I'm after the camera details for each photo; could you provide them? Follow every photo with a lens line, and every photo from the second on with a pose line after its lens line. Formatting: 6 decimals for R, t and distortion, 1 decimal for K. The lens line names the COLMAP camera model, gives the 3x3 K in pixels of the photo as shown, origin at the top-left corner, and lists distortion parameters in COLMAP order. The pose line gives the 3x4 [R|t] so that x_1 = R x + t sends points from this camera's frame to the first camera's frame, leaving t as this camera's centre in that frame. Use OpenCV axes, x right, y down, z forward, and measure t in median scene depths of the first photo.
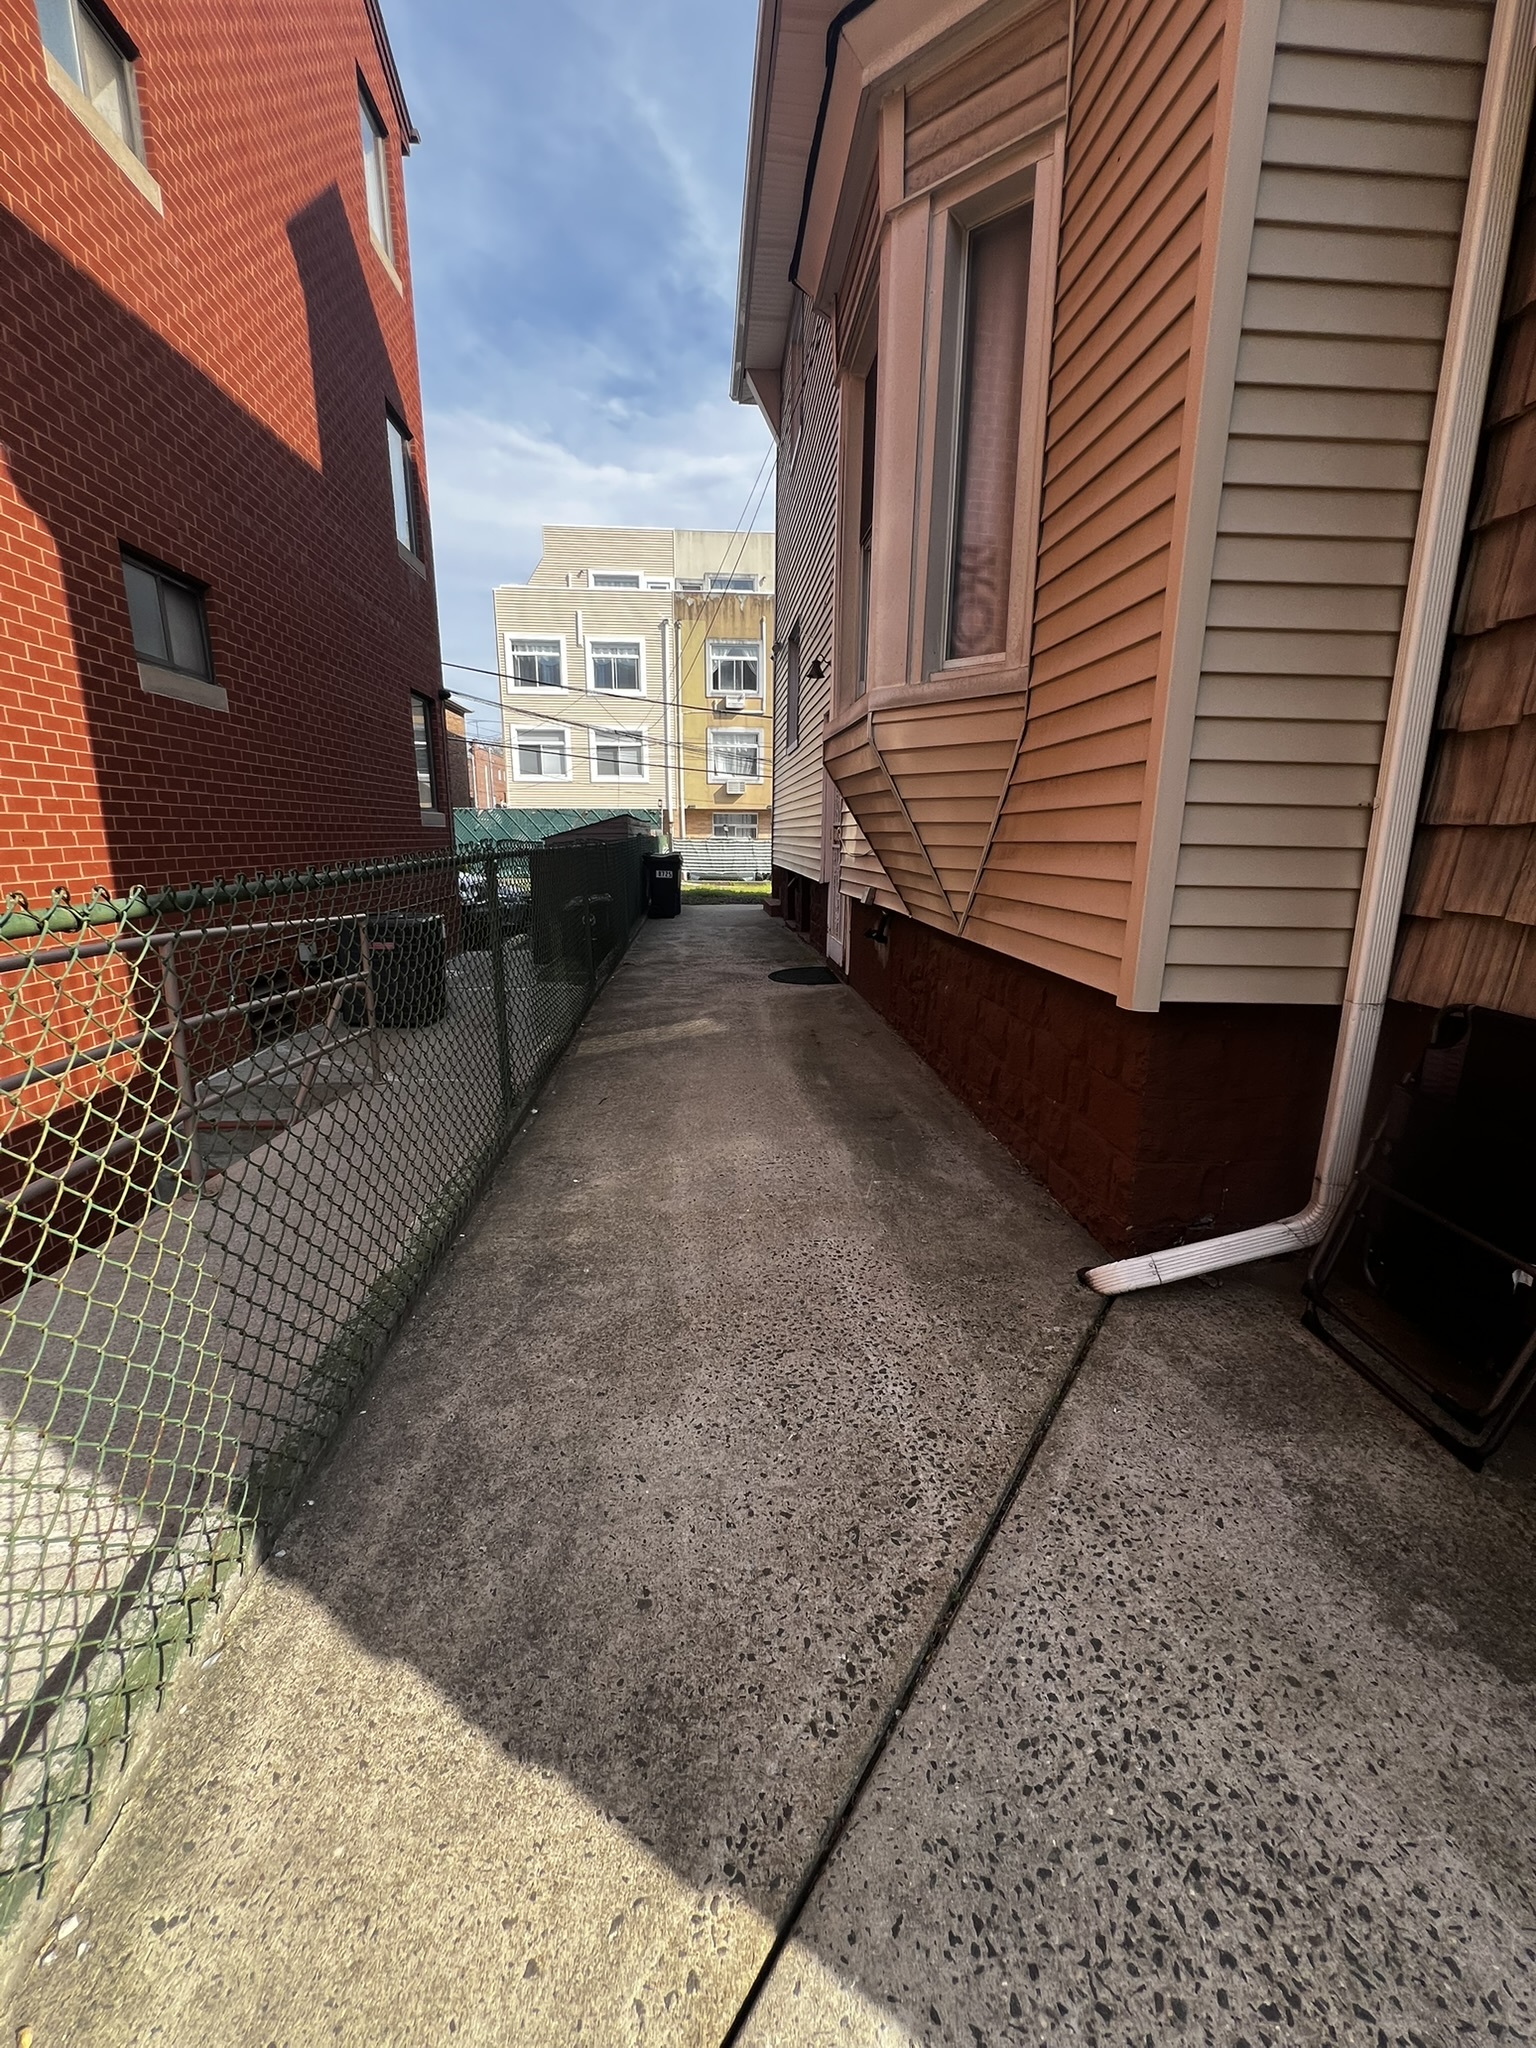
lens RADIAL K [[815.1, 0, 772.8], [0, 815.1, 1018.9], [0, 0, 1]] dist [-0.002346, -0.000692]
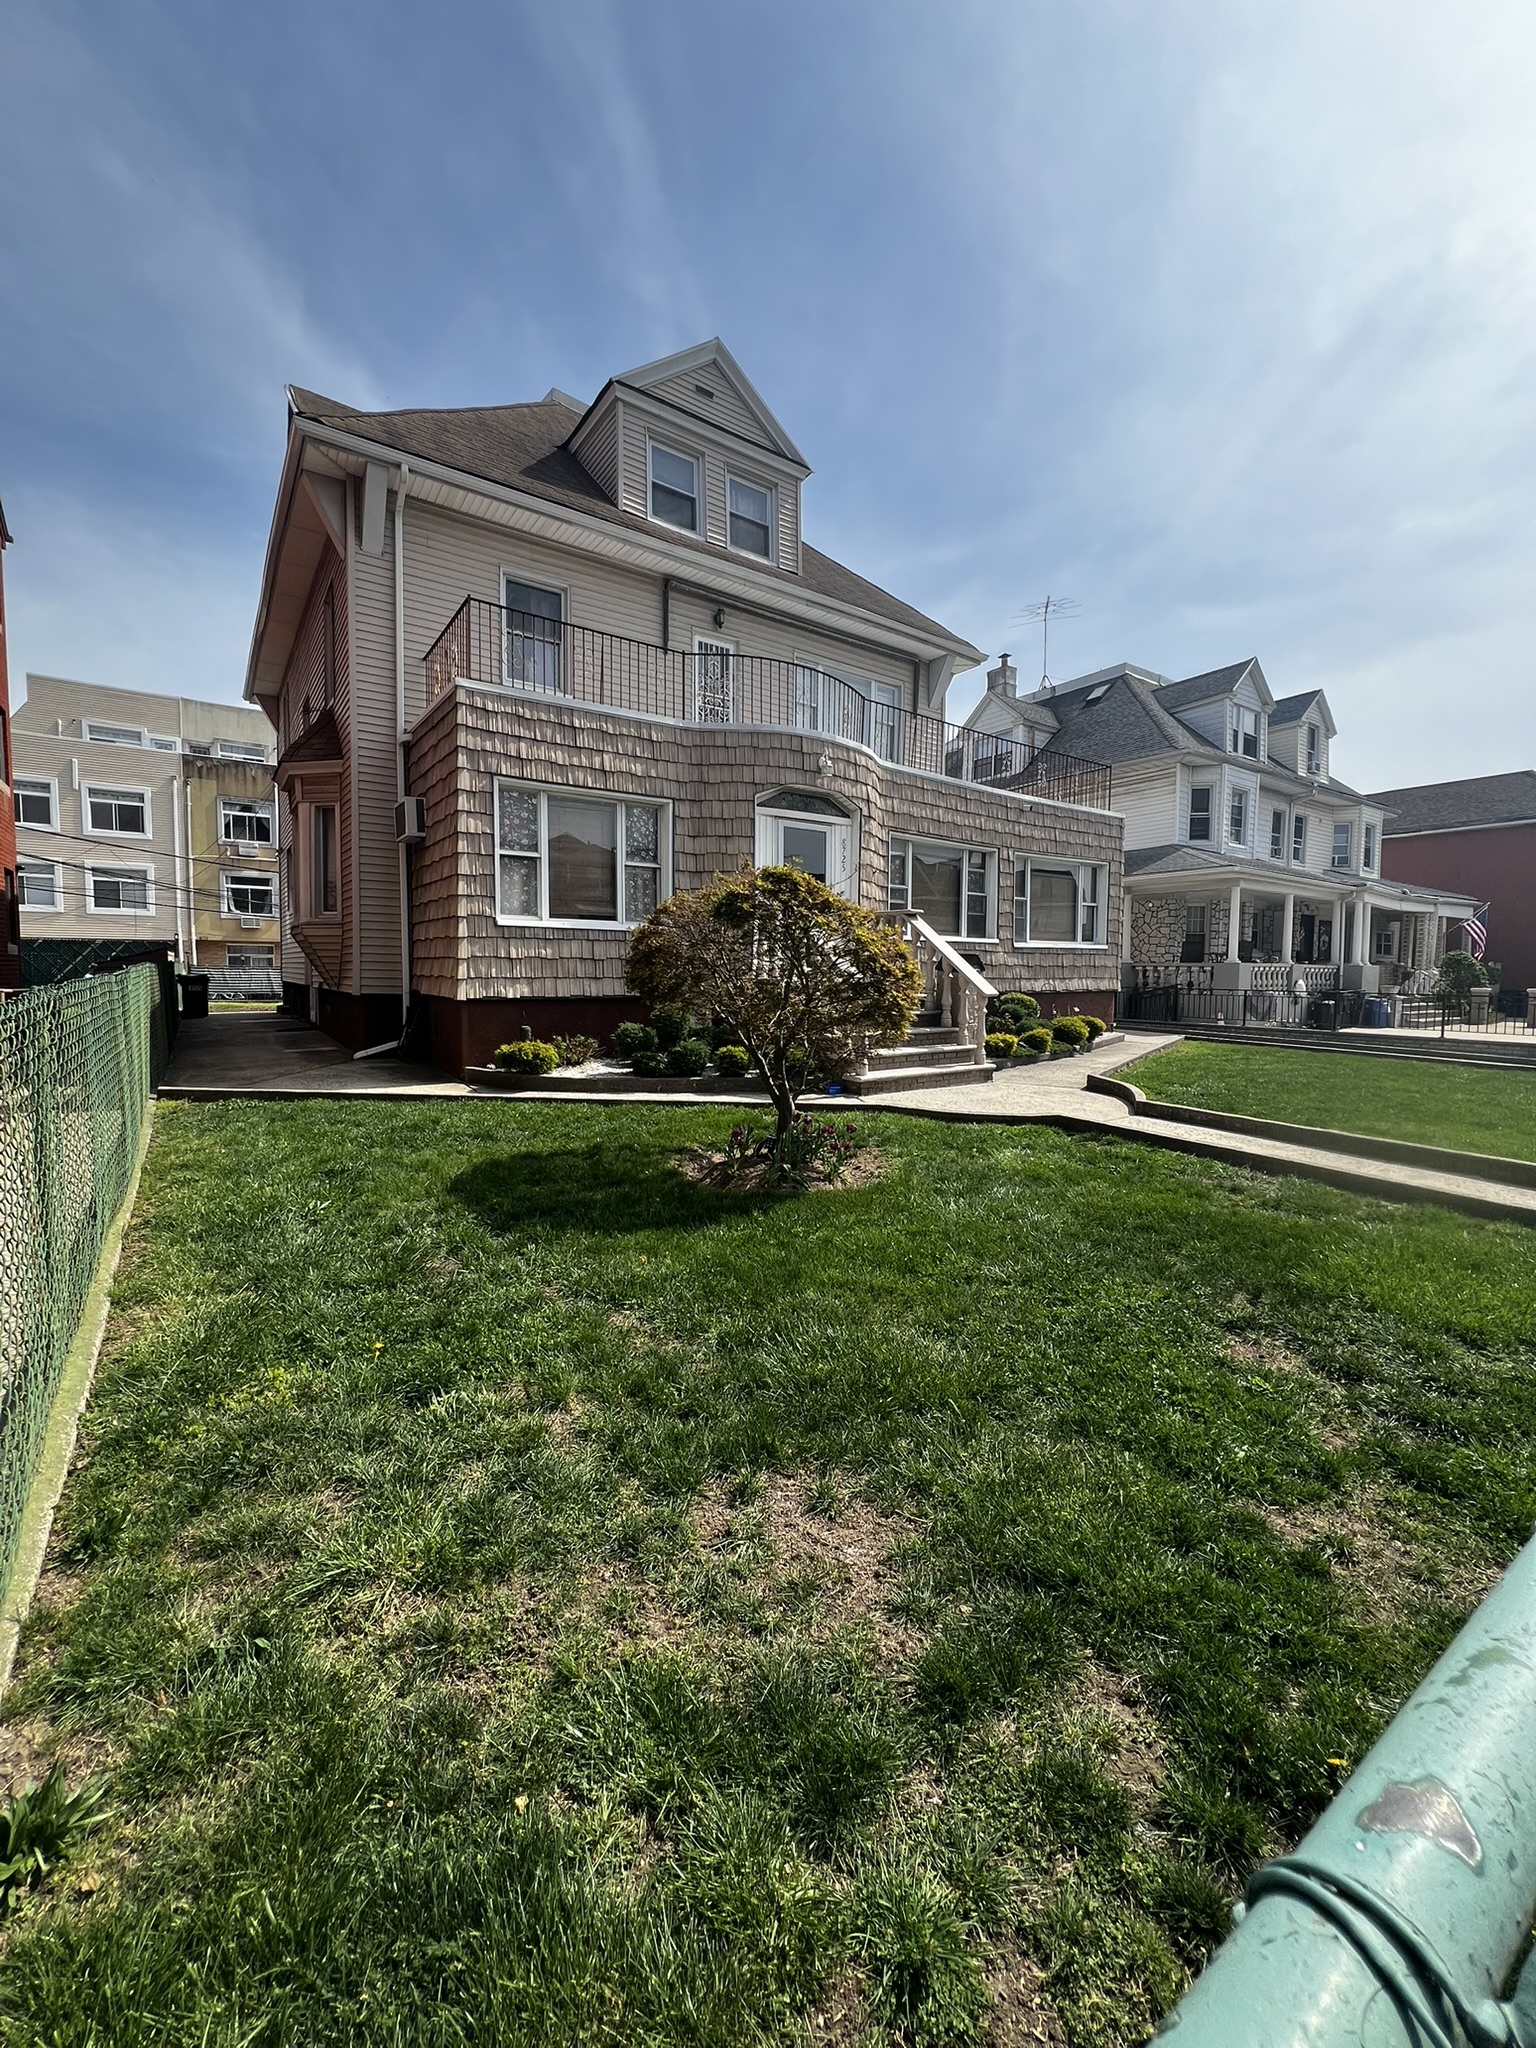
lens RADIAL K [[815.1, 0, 772.8], [0, 815.1, 1018.9], [0, 0, 1]] dist [-0.002346, -0.000692]
pose [[0.865054, -0.027577, 0.500920, 0.012021], [0.107058, 0.985635, -0.130620, 0.072335], [-0.490122, 0.166621, 0.855580, -0.302071]]
